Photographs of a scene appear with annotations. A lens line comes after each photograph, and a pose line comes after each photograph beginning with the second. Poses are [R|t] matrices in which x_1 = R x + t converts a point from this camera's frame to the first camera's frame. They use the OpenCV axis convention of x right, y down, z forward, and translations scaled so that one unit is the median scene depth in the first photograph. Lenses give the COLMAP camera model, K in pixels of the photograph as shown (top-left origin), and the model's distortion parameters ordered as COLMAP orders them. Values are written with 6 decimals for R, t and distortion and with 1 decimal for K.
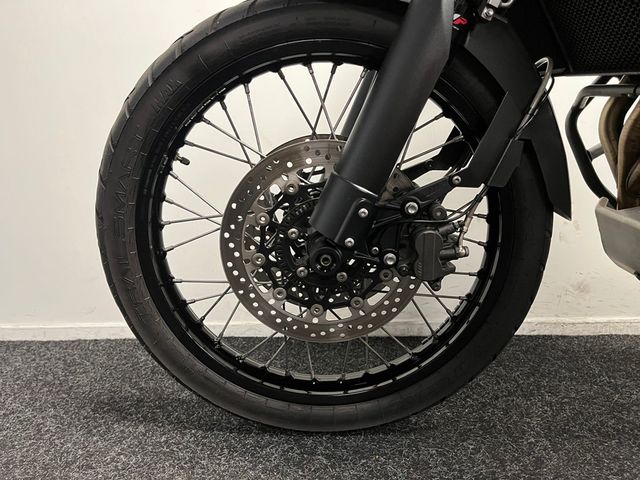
lens RADIAL K [[481.9, 0, 320.0], [0, 481.9, 240.0], [0, 0, 1]] dist [0.076602, -0.112461]
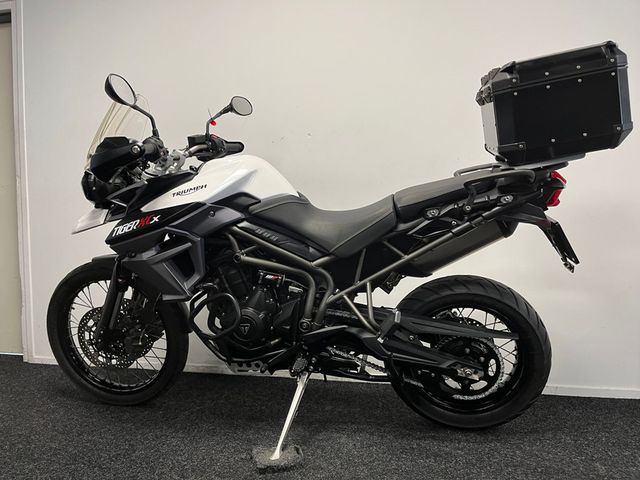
lens RADIAL K [[481.9, 0, 320.0], [0, 481.9, 240.0], [0, 0, 1]] dist [0.076602, -0.112461]
pose [[0.974527, 0.003688, -0.224241, 1.879340], [-0.022281, 0.996511, -0.080438, -0.368764], [0.223161, 0.083385, 0.971208, -1.640838]]
